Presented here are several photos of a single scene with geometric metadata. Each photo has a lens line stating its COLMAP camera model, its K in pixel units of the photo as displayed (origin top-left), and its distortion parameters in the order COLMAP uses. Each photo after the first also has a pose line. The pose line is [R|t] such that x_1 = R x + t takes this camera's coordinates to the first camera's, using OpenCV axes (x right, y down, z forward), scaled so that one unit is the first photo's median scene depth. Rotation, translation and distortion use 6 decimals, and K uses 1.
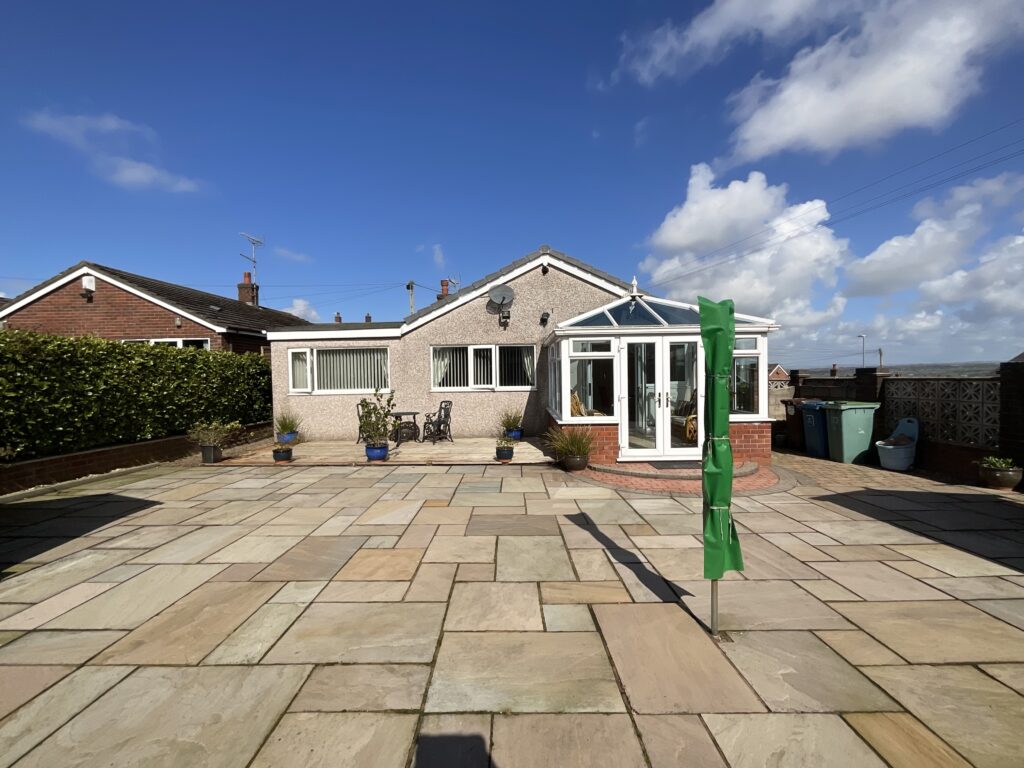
lens RADIAL K [[417.2, 0, 513.5], [0, 417.2, 385.3], [0, 0, 1]] dist [0.000315, 0.000185]
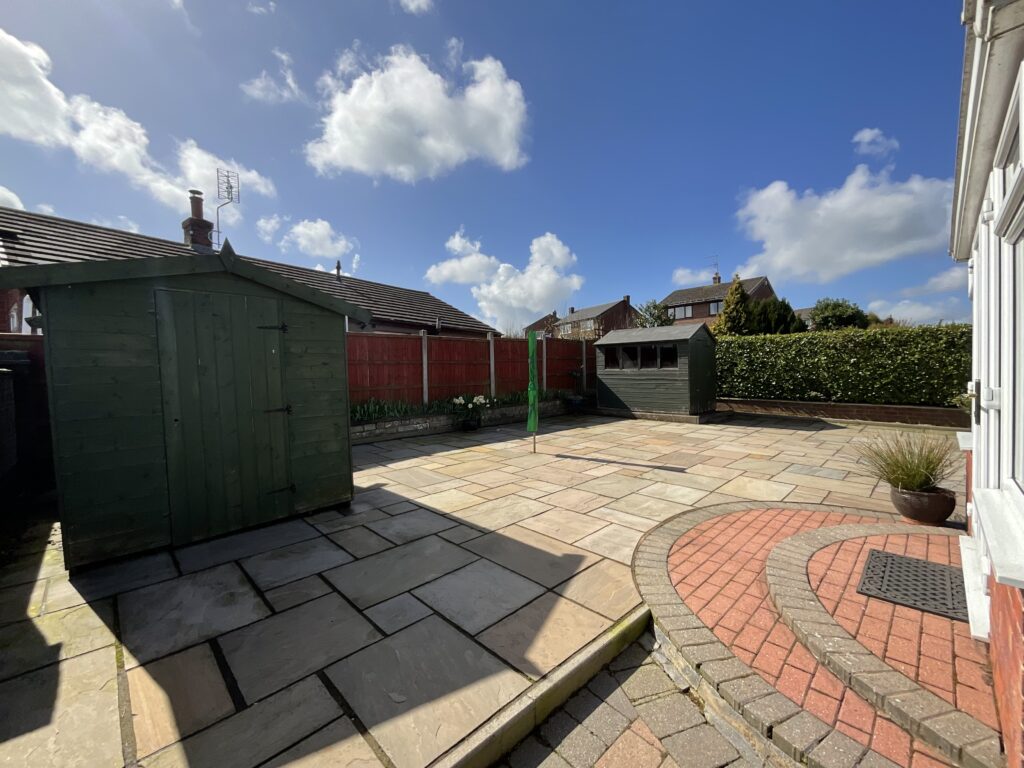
lens RADIAL K [[417.2, 0, 510.9], [0, 417.2, 382.3], [0, 0, 1]] dist [0.000315, 0.000185]
pose [[-0.711700, 0.034862, -0.701618, 1.163736], [0.006852, 0.999065, 0.042692, 0.004291], [0.702450, 0.025576, -0.711274, 1.315482]]
